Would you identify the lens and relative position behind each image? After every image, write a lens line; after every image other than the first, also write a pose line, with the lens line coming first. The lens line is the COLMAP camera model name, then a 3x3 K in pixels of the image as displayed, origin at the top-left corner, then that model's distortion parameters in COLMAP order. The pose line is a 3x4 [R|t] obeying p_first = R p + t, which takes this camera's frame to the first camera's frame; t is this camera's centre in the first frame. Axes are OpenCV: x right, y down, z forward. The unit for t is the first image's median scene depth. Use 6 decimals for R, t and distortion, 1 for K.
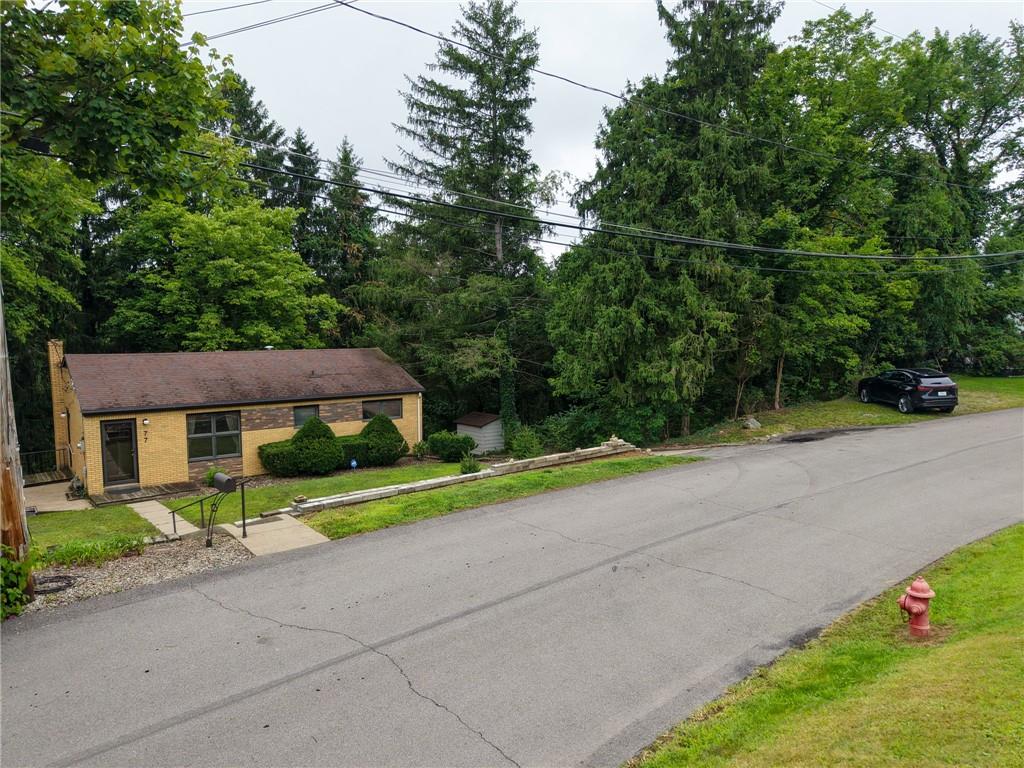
lens RADIAL K [[679.3, 0, 517.9], [0, 679.3, 383.8], [0, 0, 1]] dist [0.011122, -0.005690]
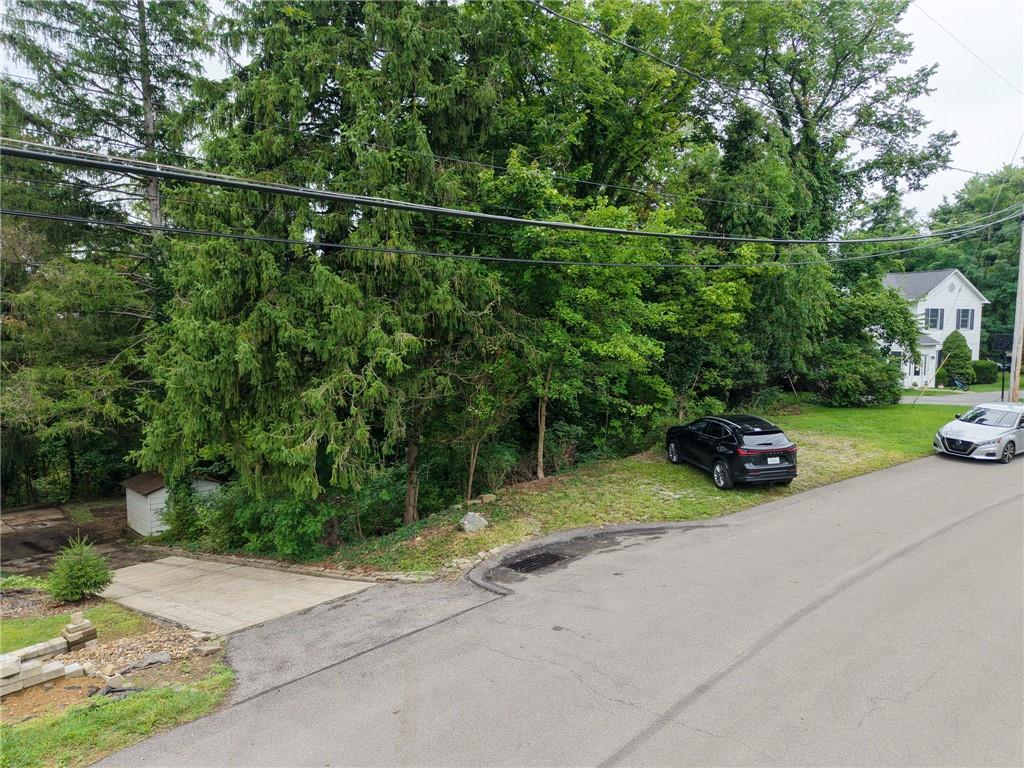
lens RADIAL K [[679.3, 0, 514.8], [0, 679.3, 382.5], [0, 0, 1]] dist [0.011122, -0.005690]
pose [[0.988933, -0.008490, 0.148122, 0.258996], [0.008755, 0.999961, -0.001136, -0.053419], [-0.148107, 0.002420, 0.988968, 0.363737]]
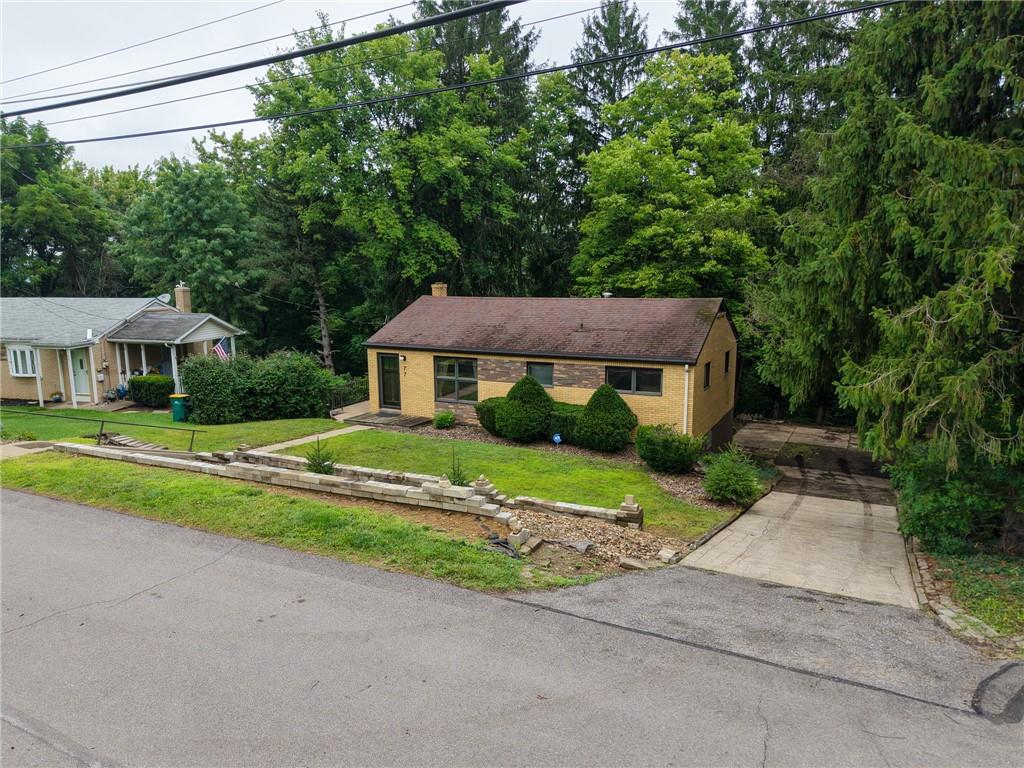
lens RADIAL K [[679.3, 0, 518.8], [0, 679.3, 386.2], [0, 0, 1]] dist [0.011122, -0.005690]
pose [[0.418991, 0.149819, -0.895545, 0.419347], [-0.070551, 0.988683, 0.132392, -0.046387], [0.905245, 0.007710, 0.424820, 0.536981]]
